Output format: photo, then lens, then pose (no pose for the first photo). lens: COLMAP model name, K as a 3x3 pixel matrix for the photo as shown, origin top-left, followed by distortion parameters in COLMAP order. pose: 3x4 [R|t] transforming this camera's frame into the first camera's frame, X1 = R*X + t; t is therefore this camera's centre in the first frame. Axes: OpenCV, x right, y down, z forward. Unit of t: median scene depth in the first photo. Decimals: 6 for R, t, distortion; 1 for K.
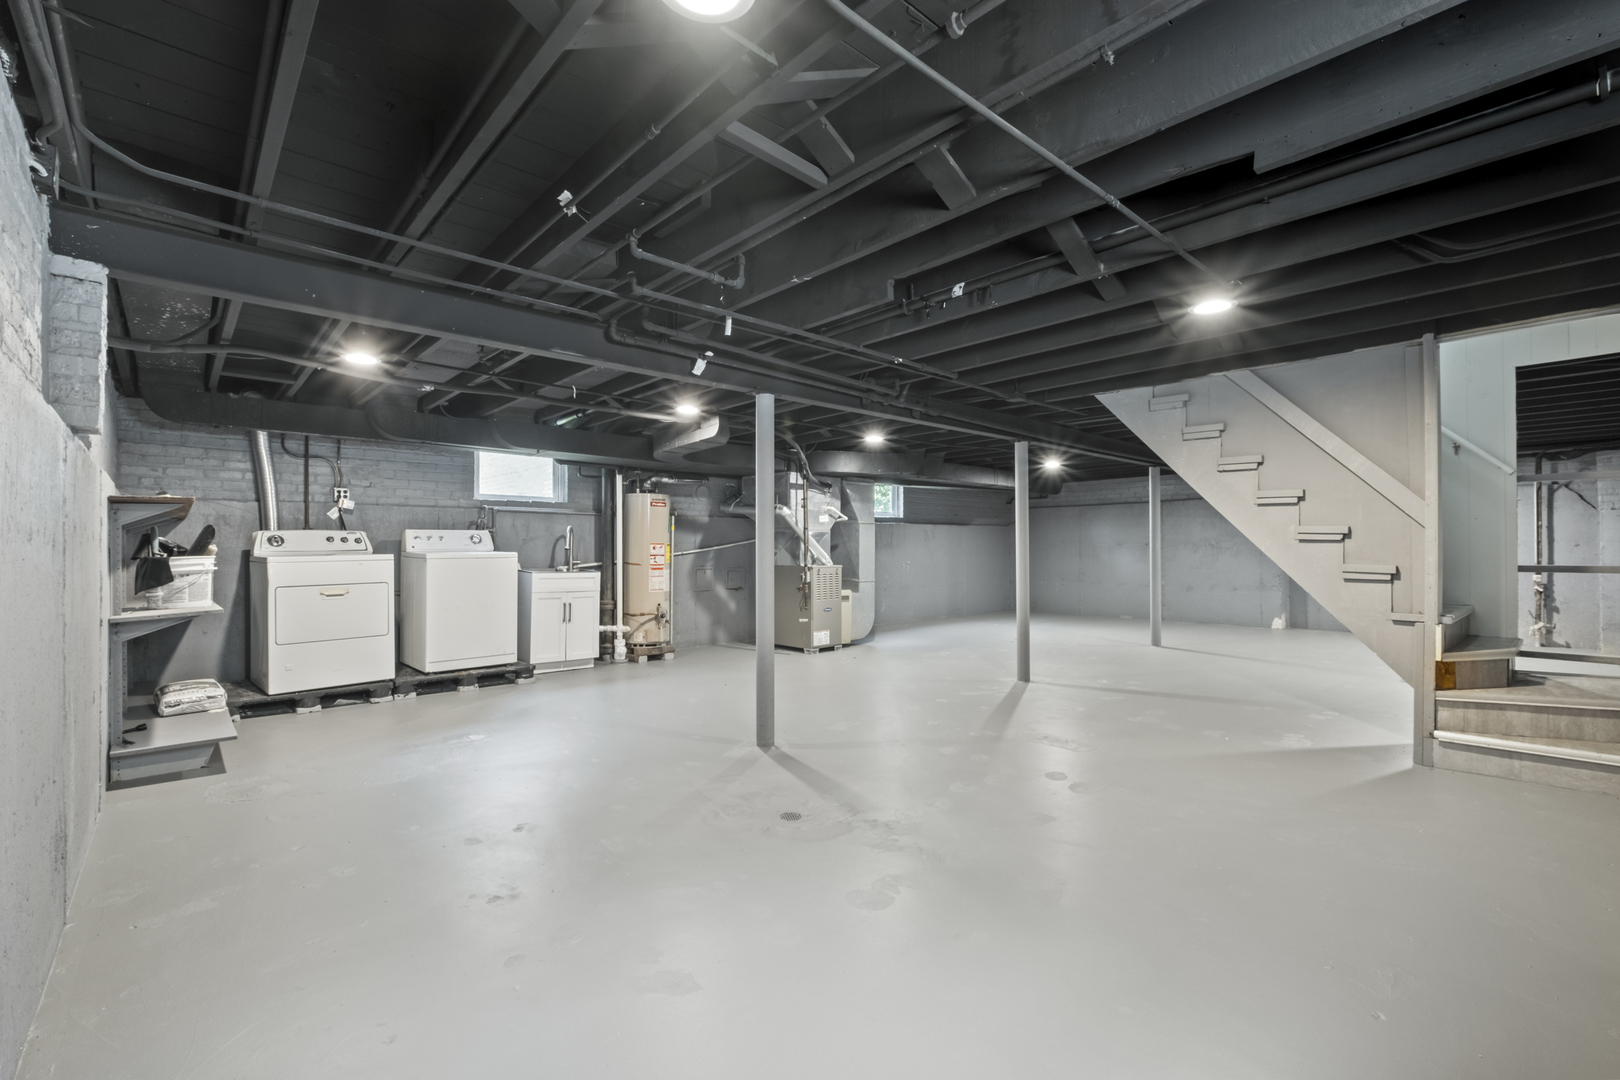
lens RADIAL K [[708.3, 0, 804.9], [0, 708.3, 545.2], [0, 0, 1]] dist [-0.008976, -0.000094]
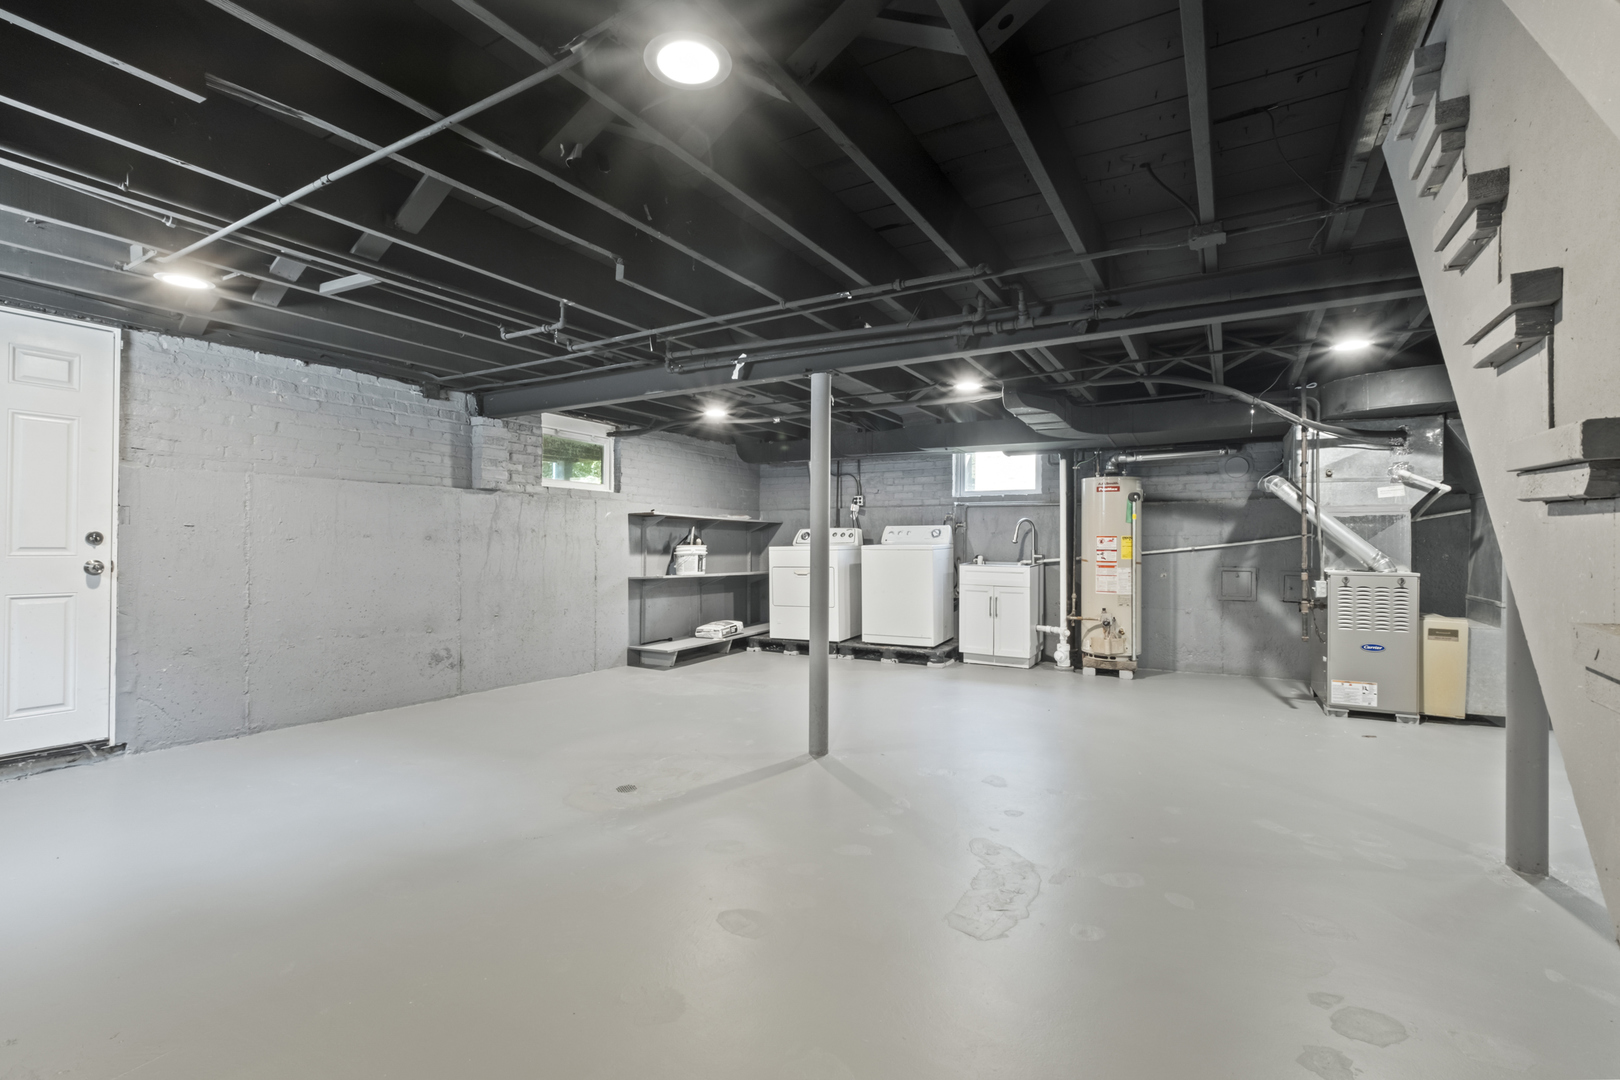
lens RADIAL K [[708.3, 0, 808.2], [0, 708.3, 539.7], [0, 0, 1]] dist [-0.008976, -0.000094]
pose [[0.306065, -0.000499, -0.952011, 0.490927], [0.001405, 0.999999, -0.000073, 0.001371], [0.952010, -0.001315, 0.306065, 0.423015]]
